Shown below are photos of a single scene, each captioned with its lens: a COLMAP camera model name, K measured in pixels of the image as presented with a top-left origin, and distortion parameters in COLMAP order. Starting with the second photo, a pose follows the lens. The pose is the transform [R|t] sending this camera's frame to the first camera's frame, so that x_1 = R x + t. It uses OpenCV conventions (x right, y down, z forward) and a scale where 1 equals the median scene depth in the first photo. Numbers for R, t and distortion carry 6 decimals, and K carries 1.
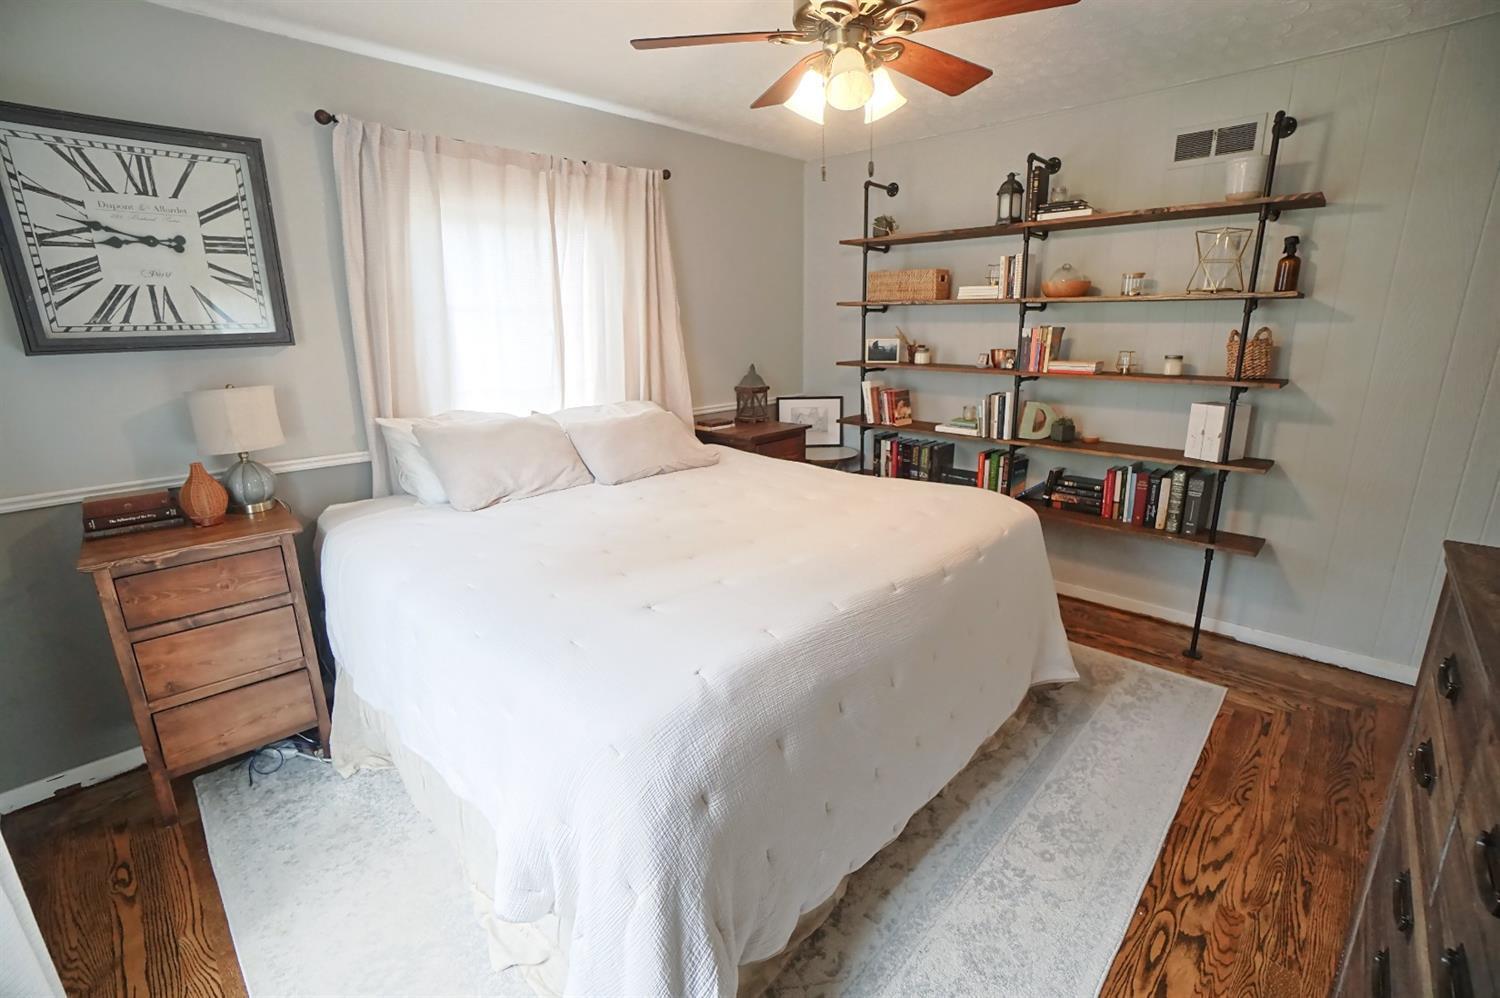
lens RADIAL K [[673.1, 0, 742.3], [0, 673.1, 497.7], [0, 0, 1]] dist [-0.056916, 0.021595]
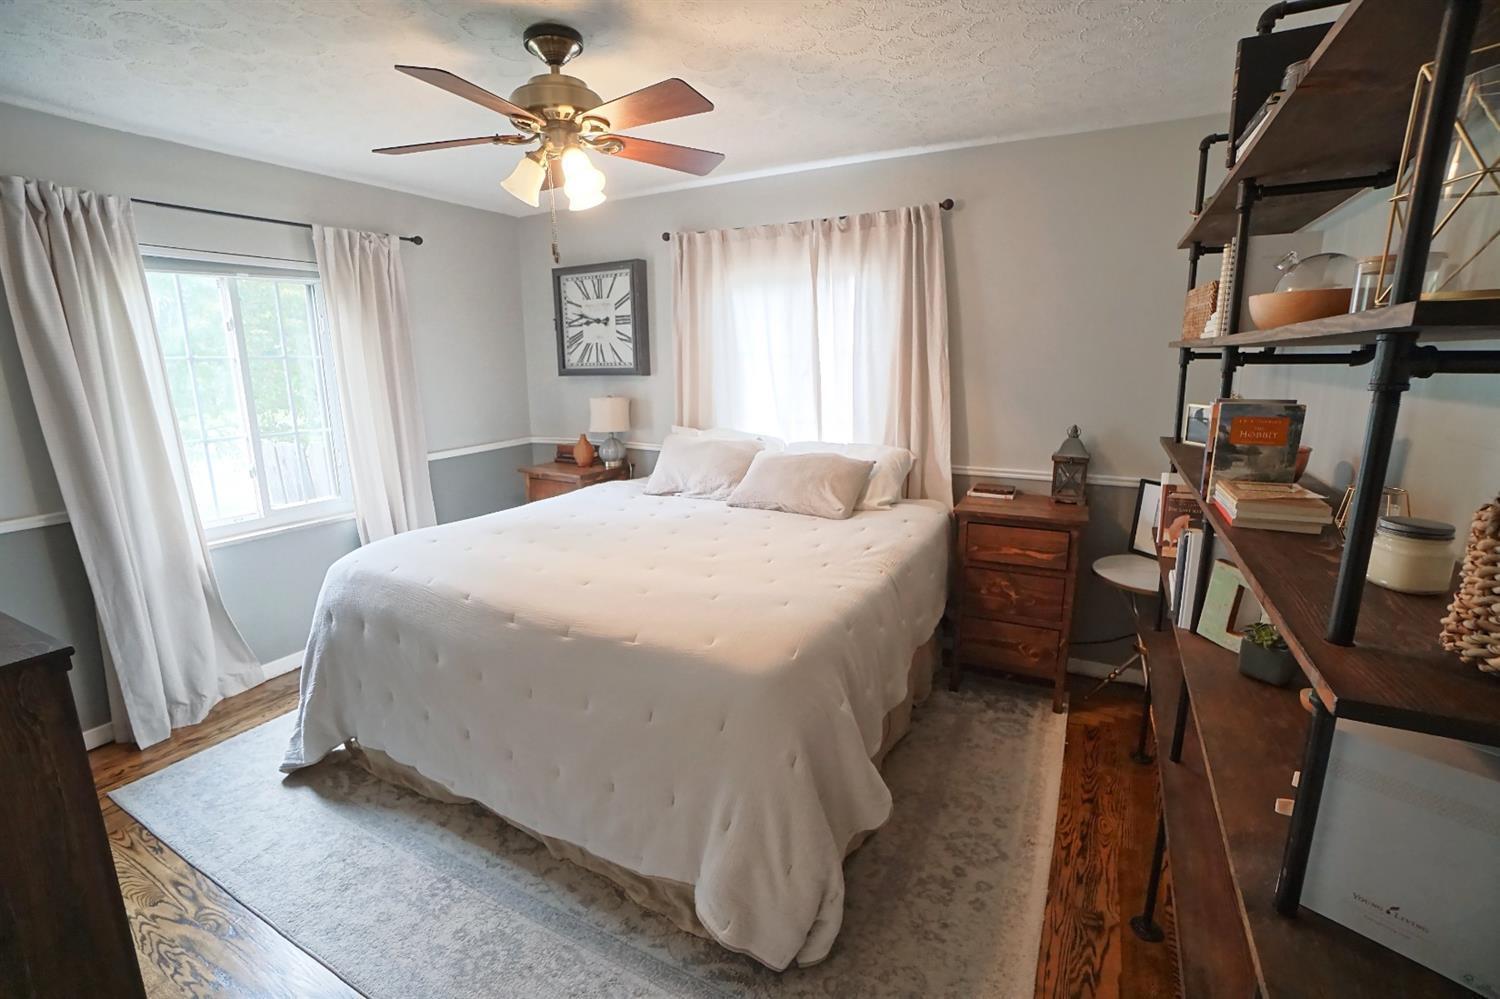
lens RADIAL K [[673.1, 0, 742.3], [0, 673.1, 498.2], [0, 0, 1]] dist [-0.056916, 0.021595]
pose [[0.258440, 0.212235, -0.942425, 1.205816], [-0.237614, 0.959562, 0.150933, -0.282286], [0.936348, 0.184926, 0.298419, 0.881705]]
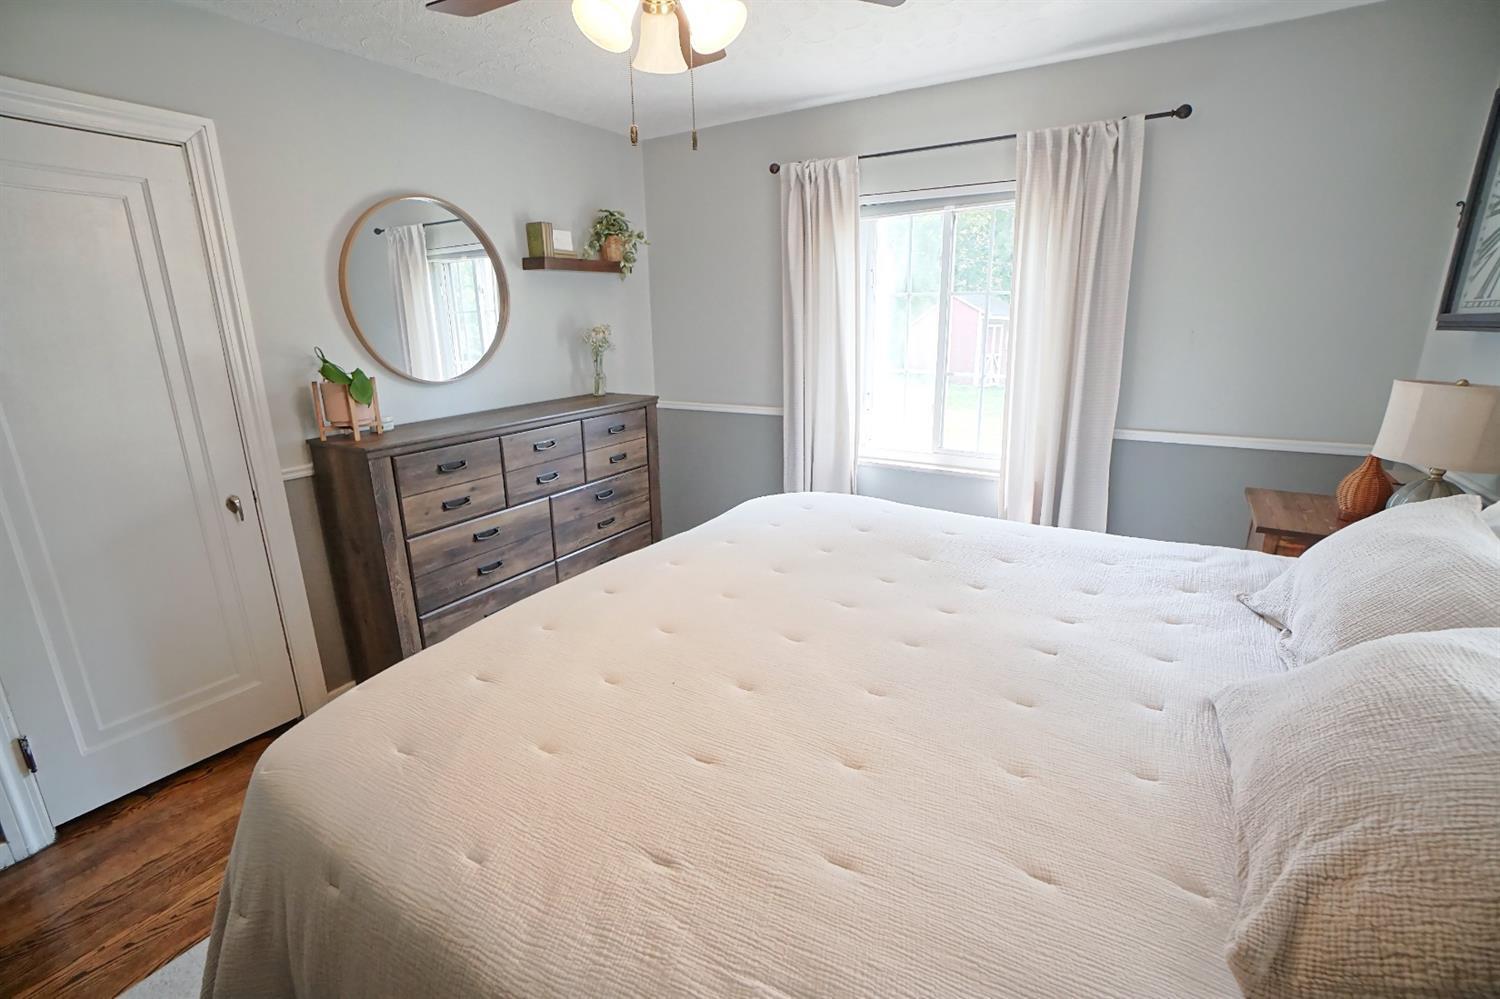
lens RADIAL K [[673.1, 0, 742.3], [0, 673.1, 498.2], [0, 0, 1]] dist [-0.056916, 0.021595]
pose [[-0.977353, 0.088984, -0.191998, 0.214922], [-0.019759, 0.864956, 0.501458, -0.441919], [0.210692, 0.493895, -0.843609, 1.611850]]
